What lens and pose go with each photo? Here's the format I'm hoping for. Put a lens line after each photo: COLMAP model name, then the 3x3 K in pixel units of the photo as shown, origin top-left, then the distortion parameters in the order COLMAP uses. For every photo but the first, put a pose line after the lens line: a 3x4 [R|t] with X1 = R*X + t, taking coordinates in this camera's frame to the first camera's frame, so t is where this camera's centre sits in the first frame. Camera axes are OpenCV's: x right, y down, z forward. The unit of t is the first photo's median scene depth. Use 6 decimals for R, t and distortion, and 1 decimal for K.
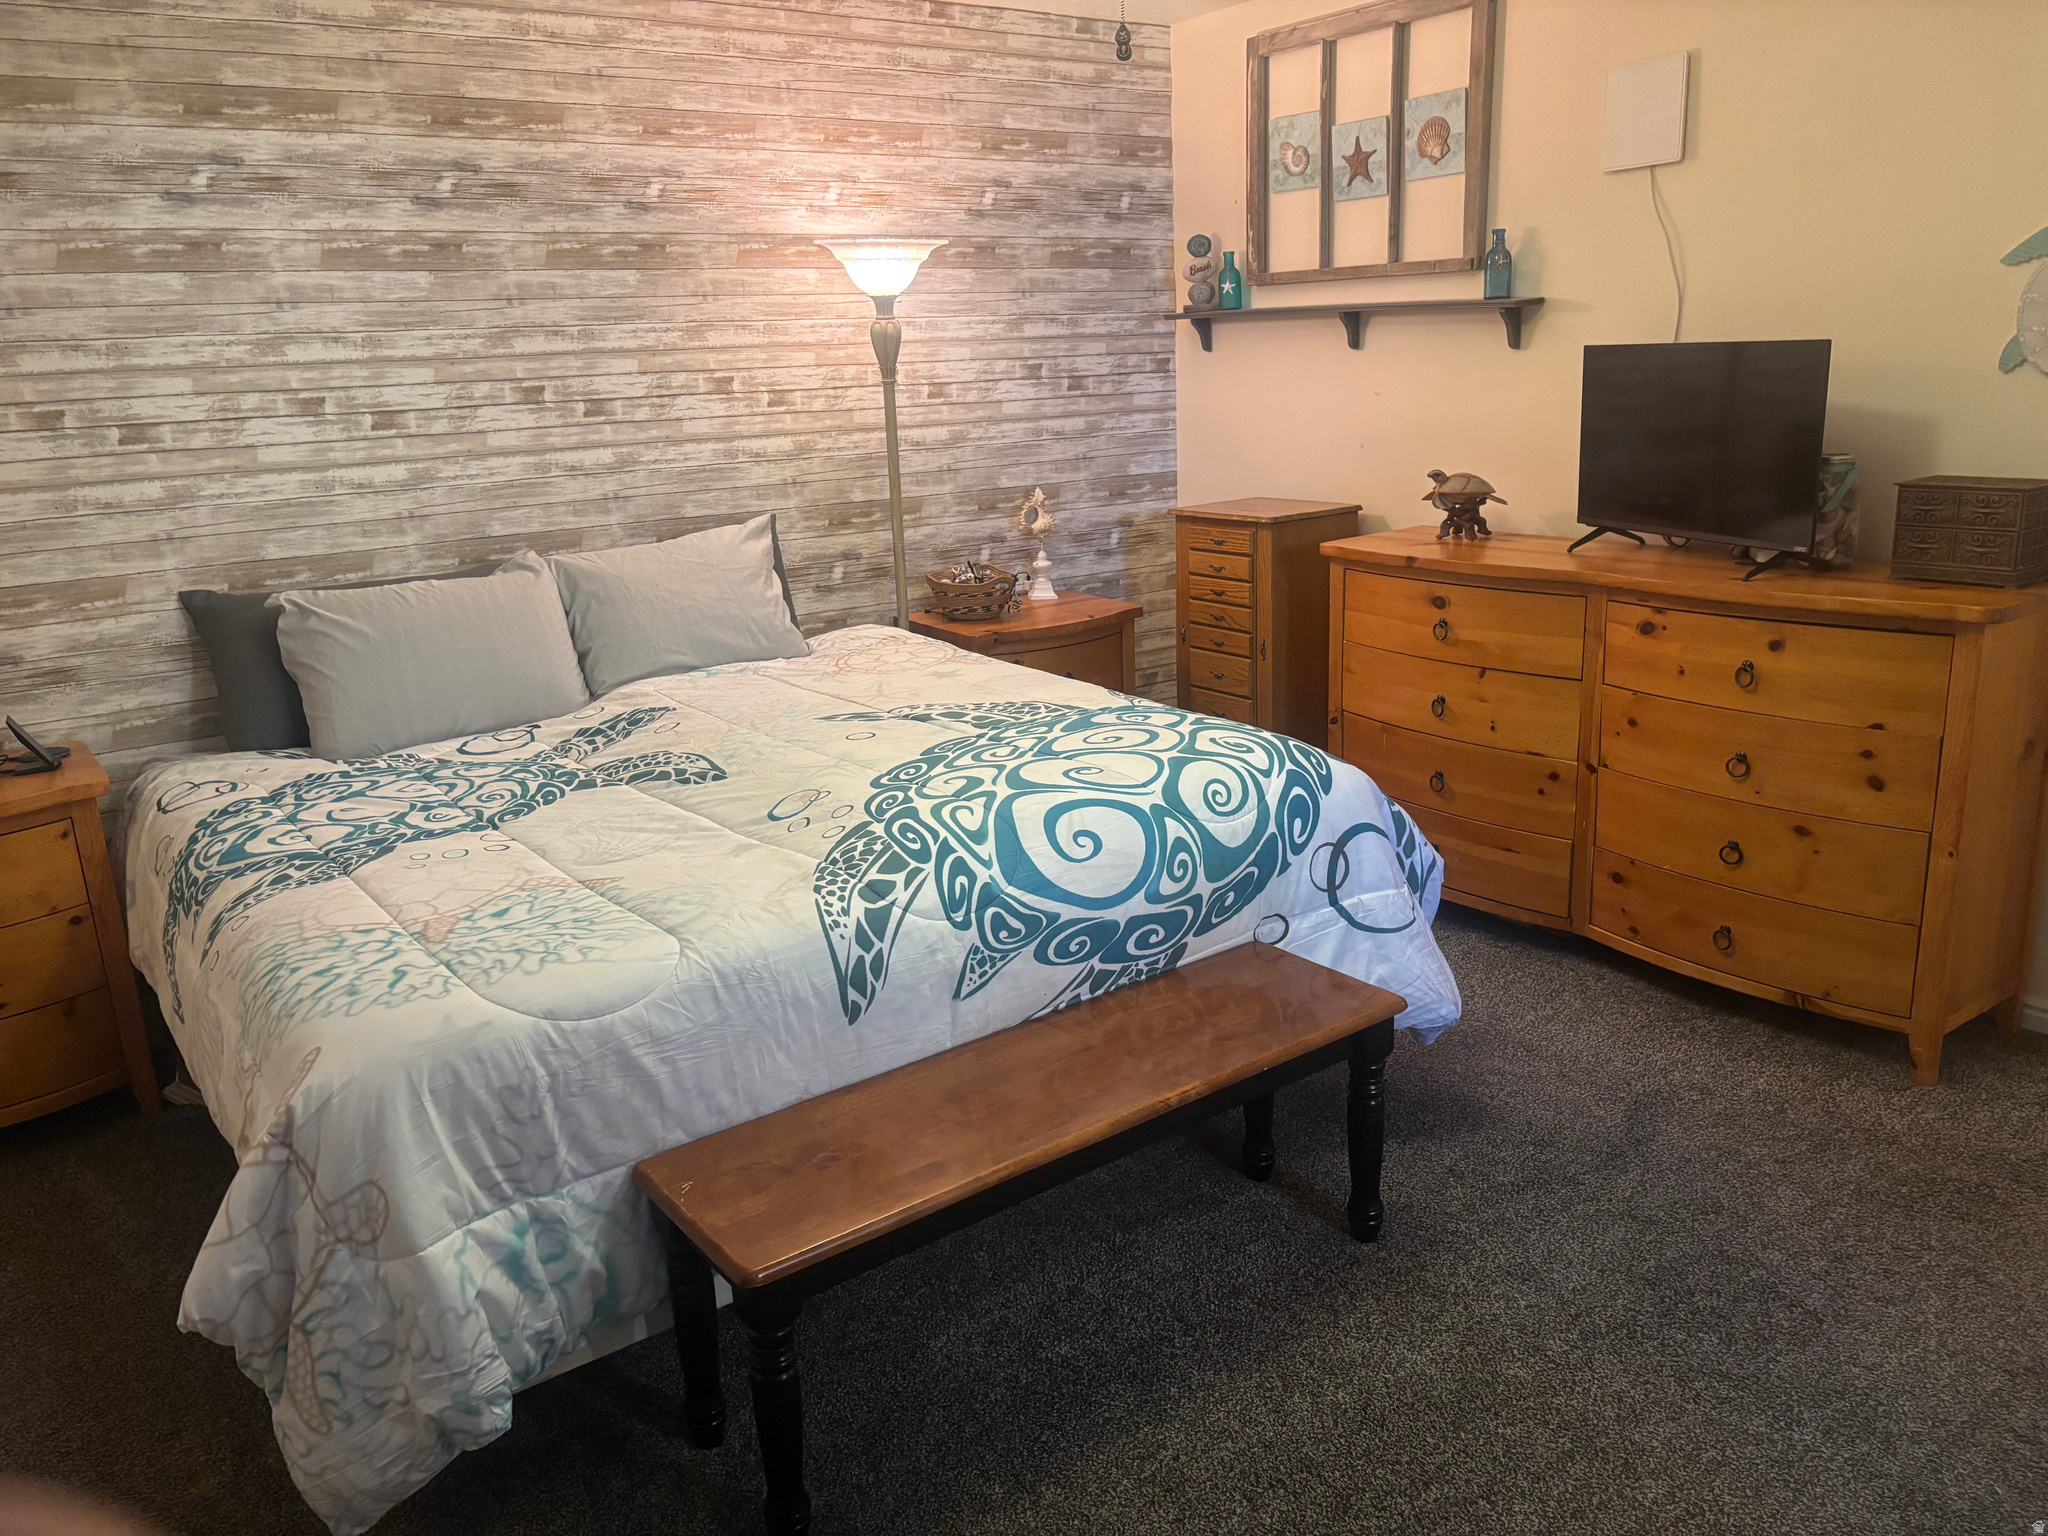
lens RADIAL K [[1561.8, 0, 1006.5], [0, 1561.8, 774.0], [0, 0, 1]] dist [0.047856, -0.069704]
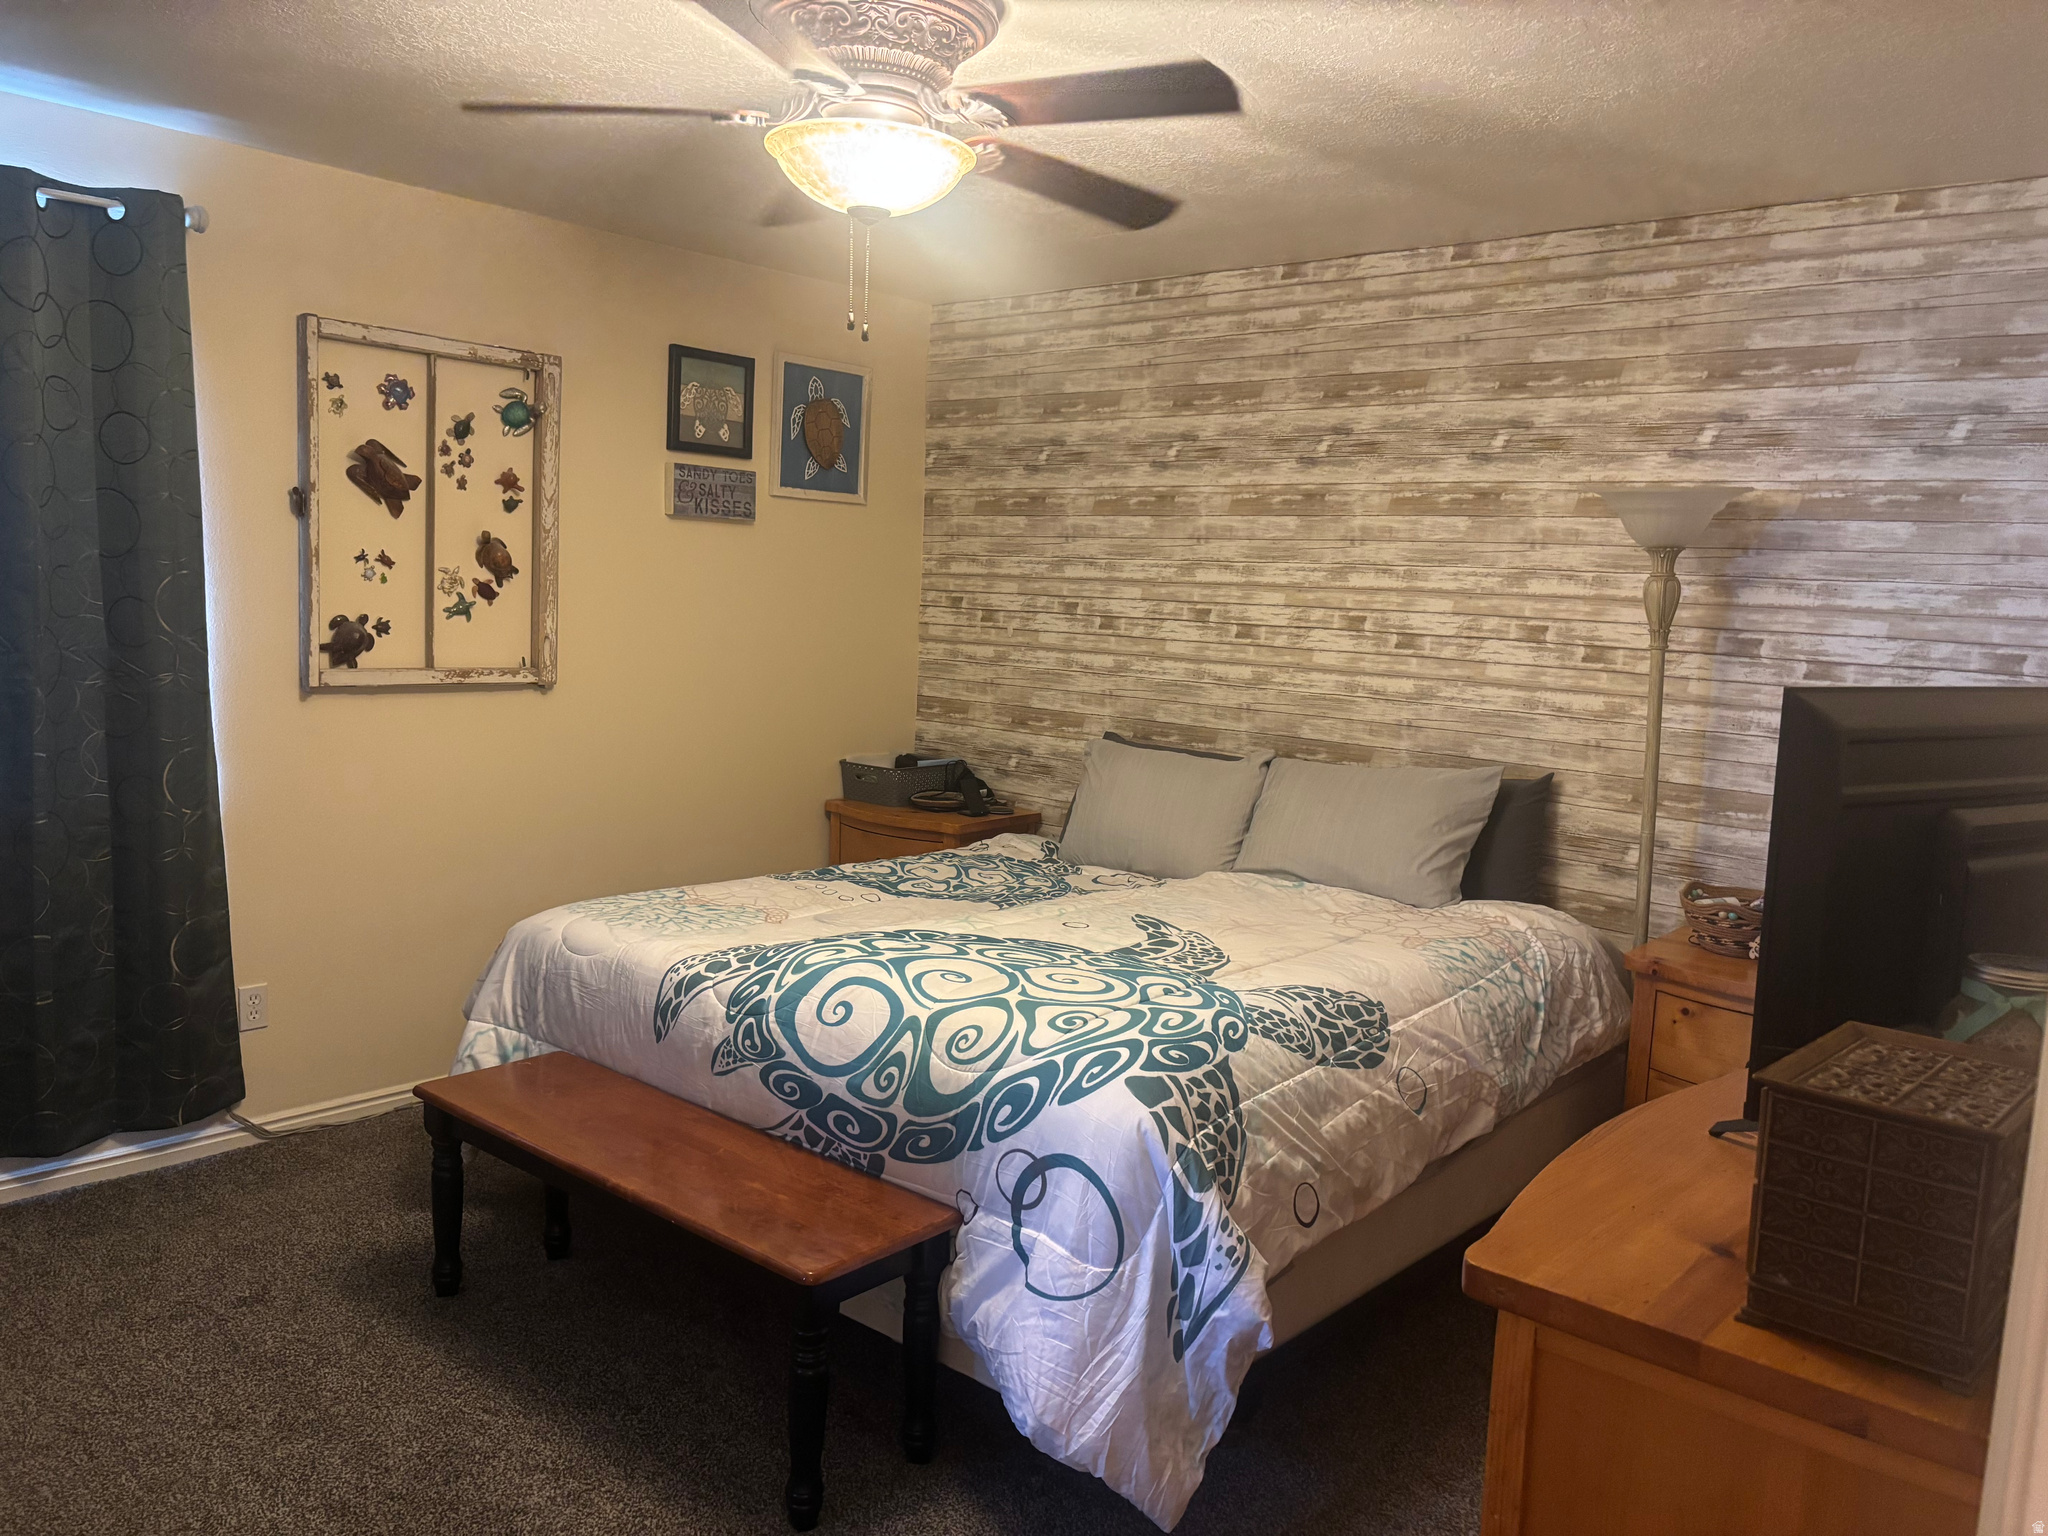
lens RADIAL K [[1561.8, 0, 1006.5], [0, 1561.8, 774.0], [0, 0, 1]] dist [0.047856, -0.069704]
pose [[0.211462, 0.172519, -0.962040, 0.737316], [-0.314464, 0.943971, 0.100157, -0.174514], [0.925417, 0.281348, 0.253865, 0.521098]]
